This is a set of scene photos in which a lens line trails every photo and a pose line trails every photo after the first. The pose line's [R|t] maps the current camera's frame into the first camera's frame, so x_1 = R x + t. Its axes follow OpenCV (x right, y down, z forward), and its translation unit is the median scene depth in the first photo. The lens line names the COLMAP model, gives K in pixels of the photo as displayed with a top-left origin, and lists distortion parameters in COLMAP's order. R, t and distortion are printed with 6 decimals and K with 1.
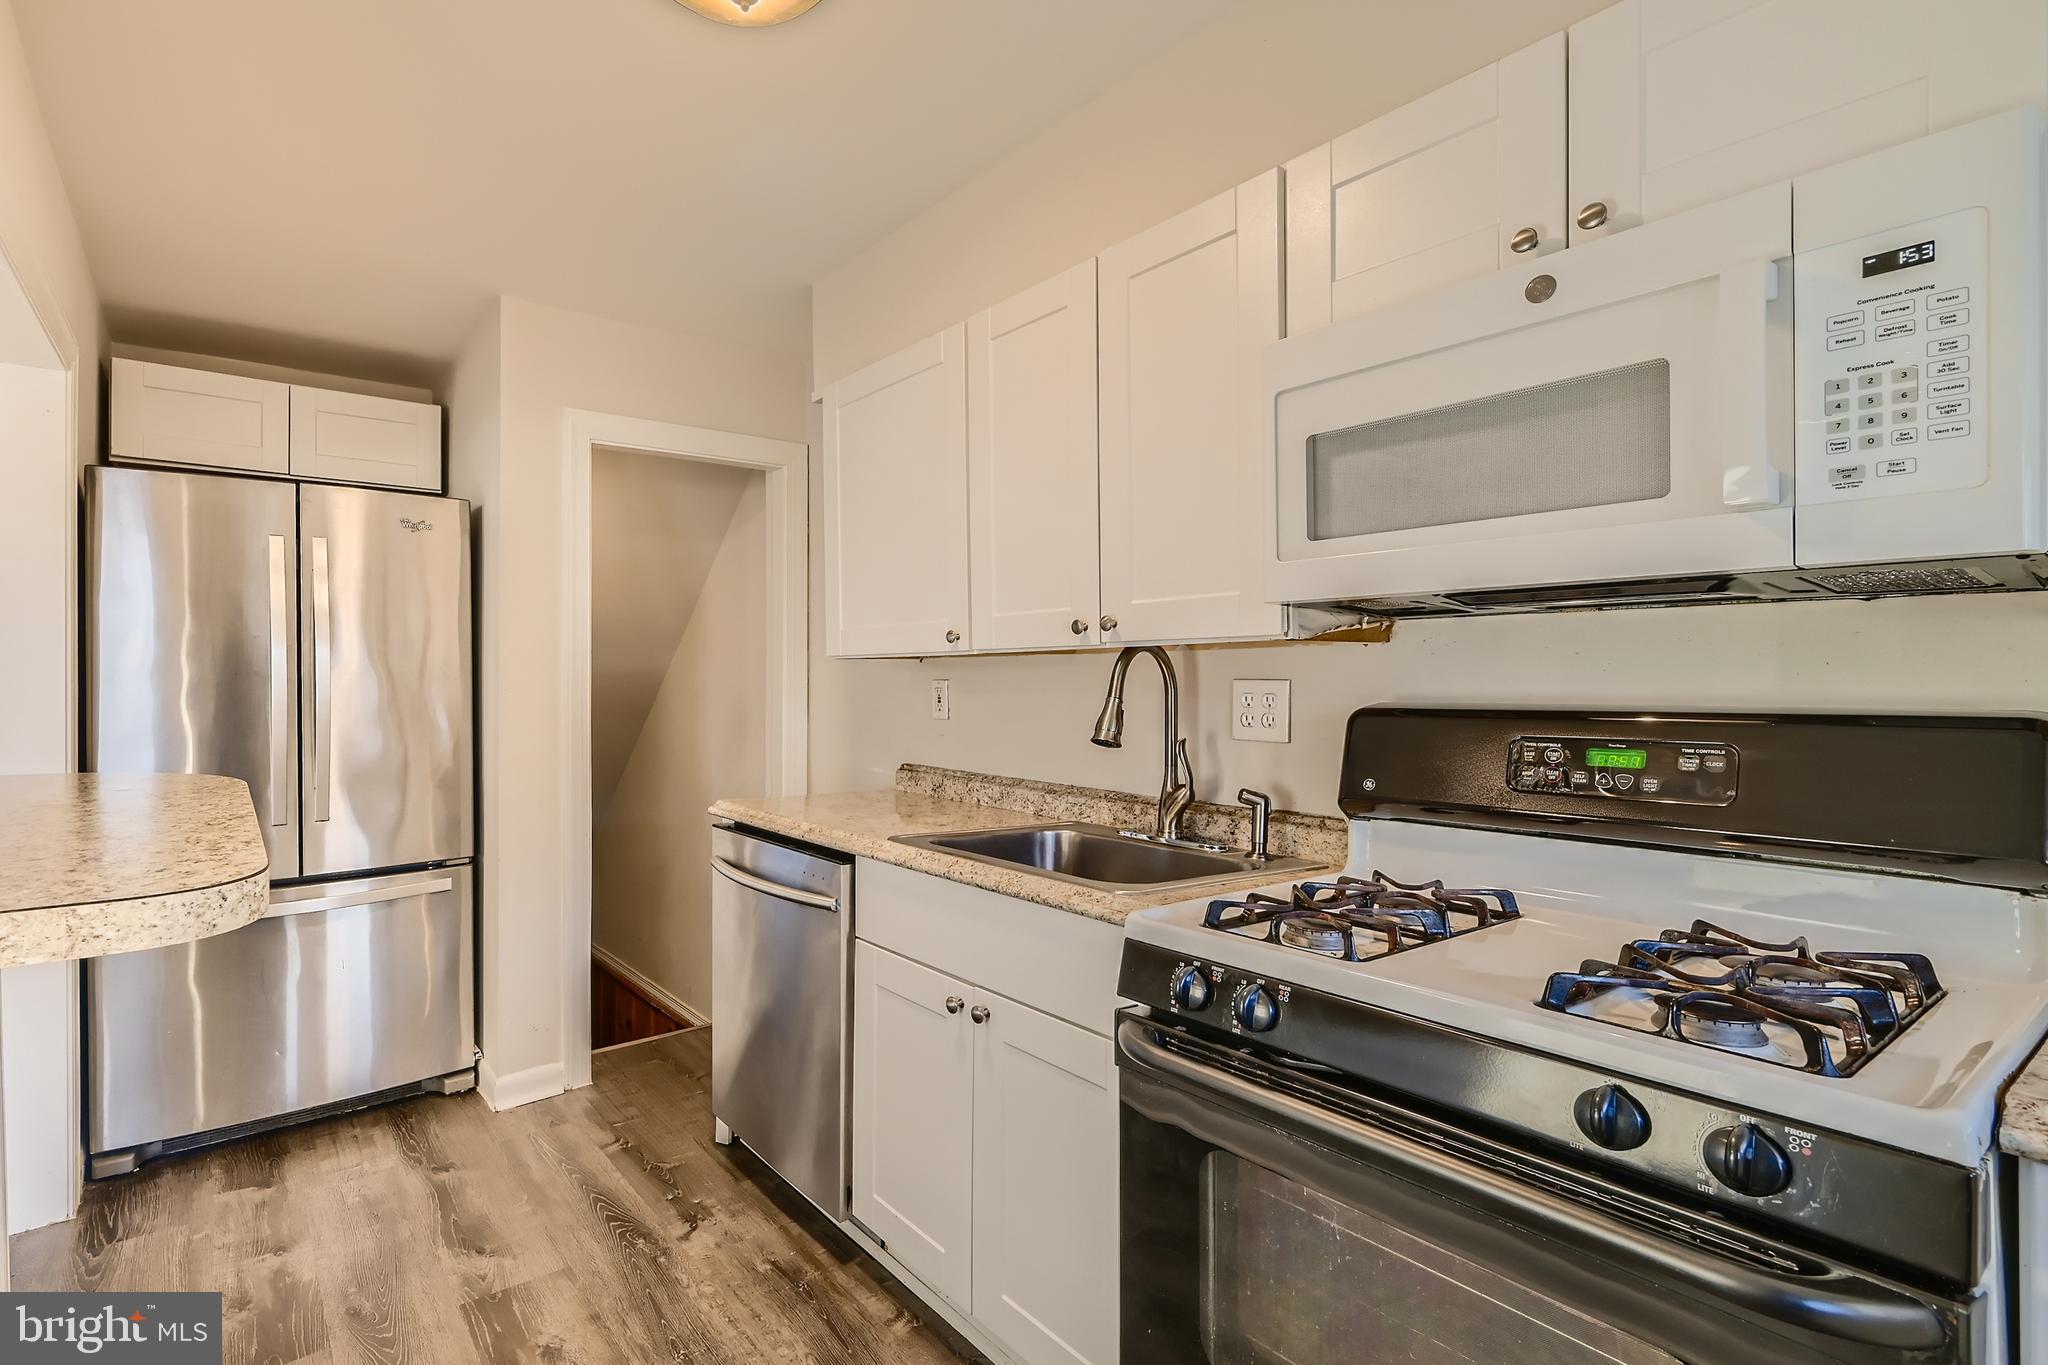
lens RADIAL K [[945.6, 0, 856.2], [0, 945.6, 679.2], [0, 0, 1]] dist [-0.000069, -0.000009]
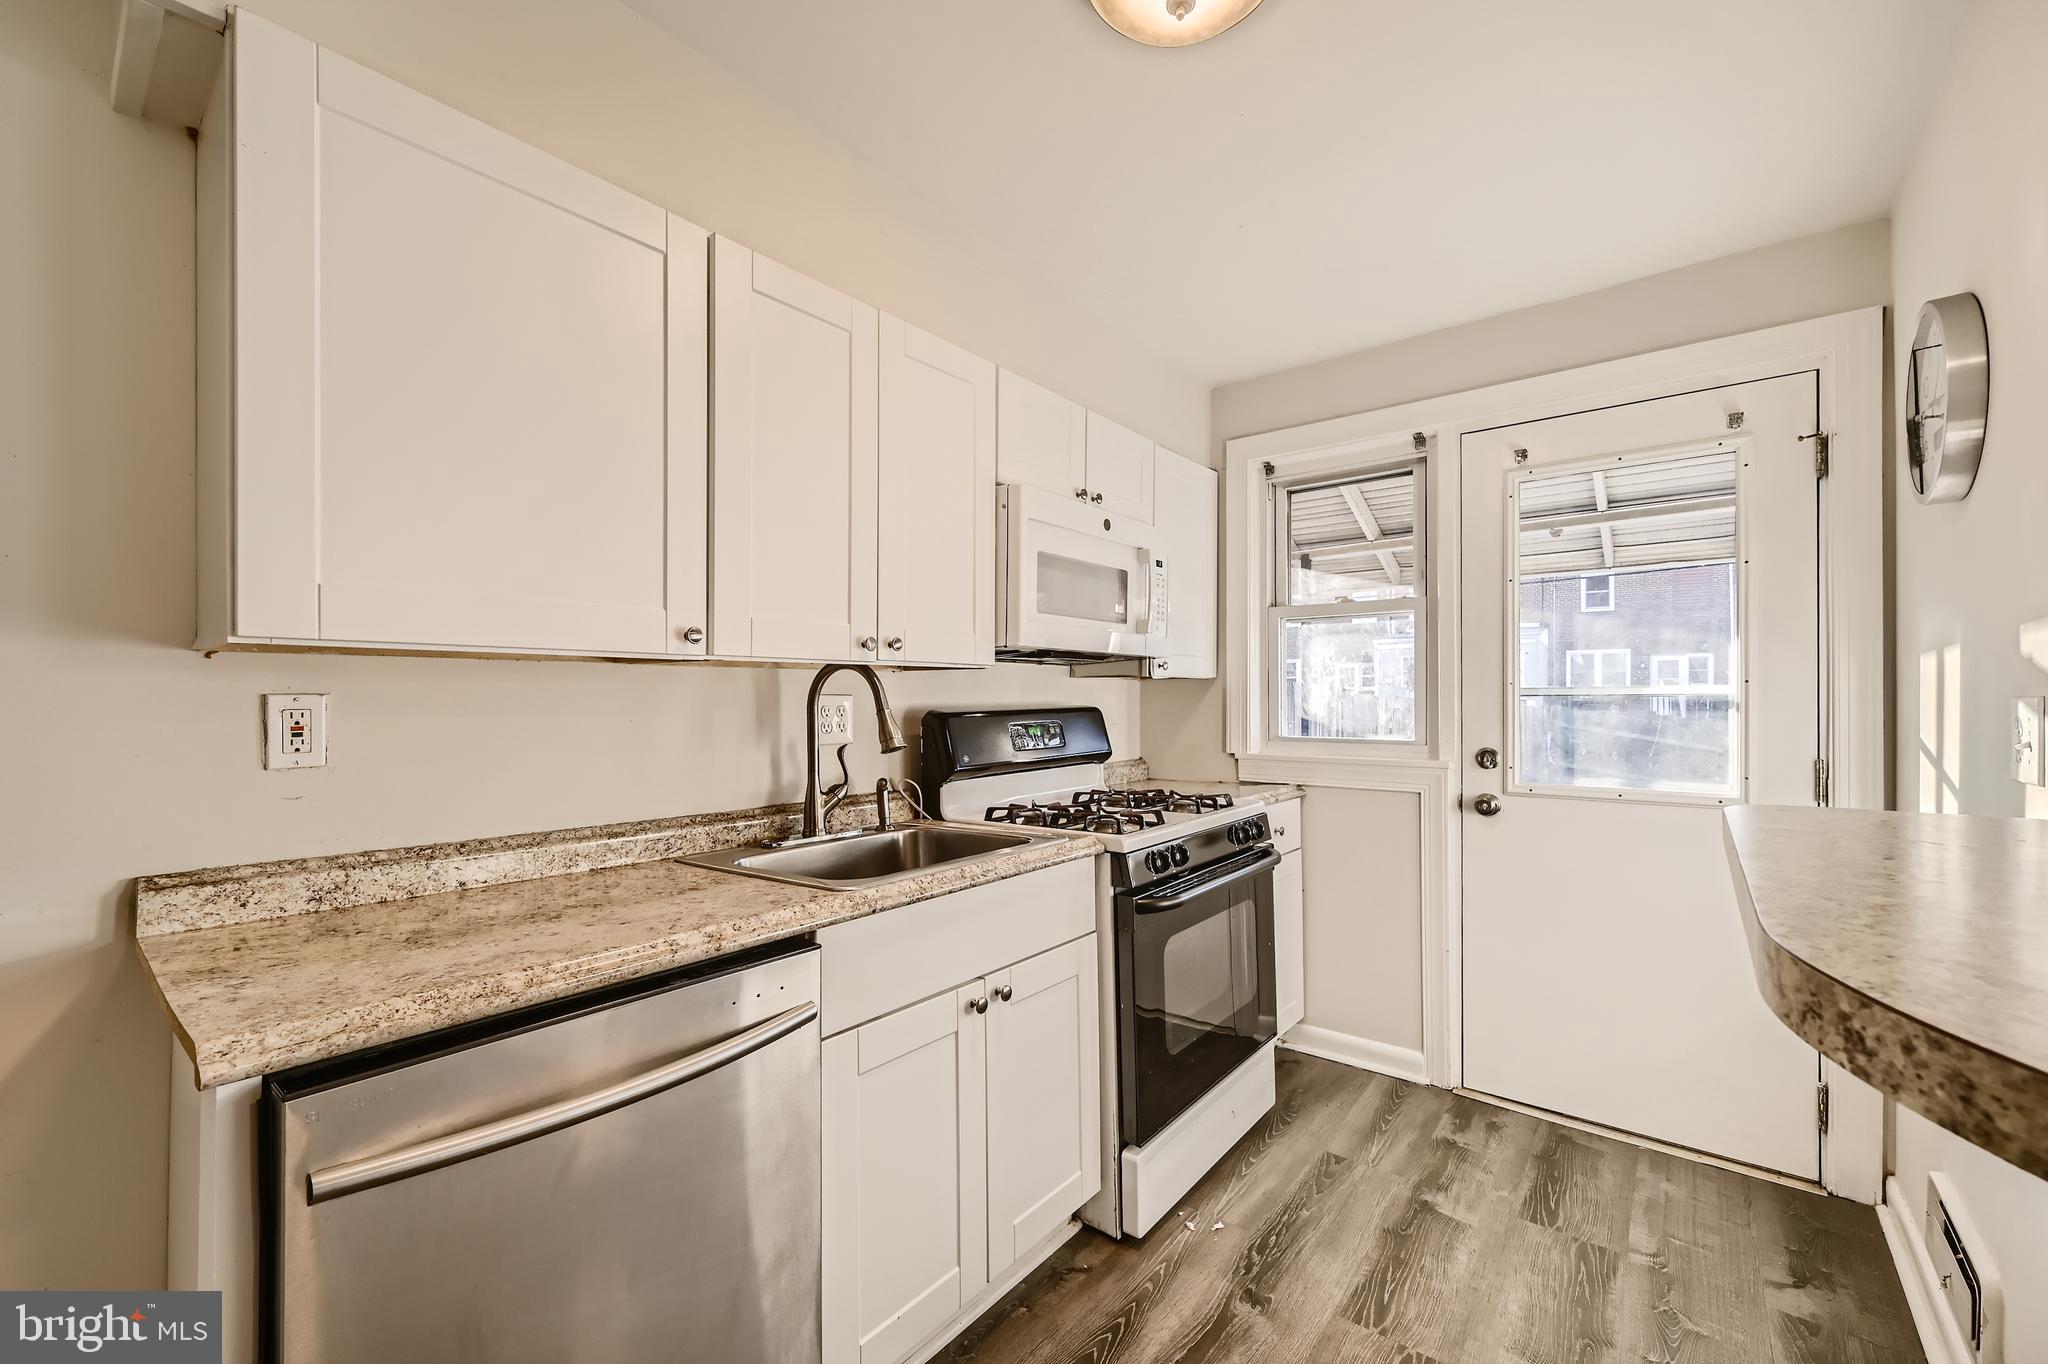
lens RADIAL K [[817.1, 0, 1026.2], [0, 817.1, 698.9], [0, 0, 1]] dist [0.000613, 0.000153]
pose [[-0.289723, 0.000354, 0.957110, -0.580778], [0.002530, 0.999997, 0.000396, 0.005558], [-0.957107, 0.002536, -0.289723, 0.913153]]
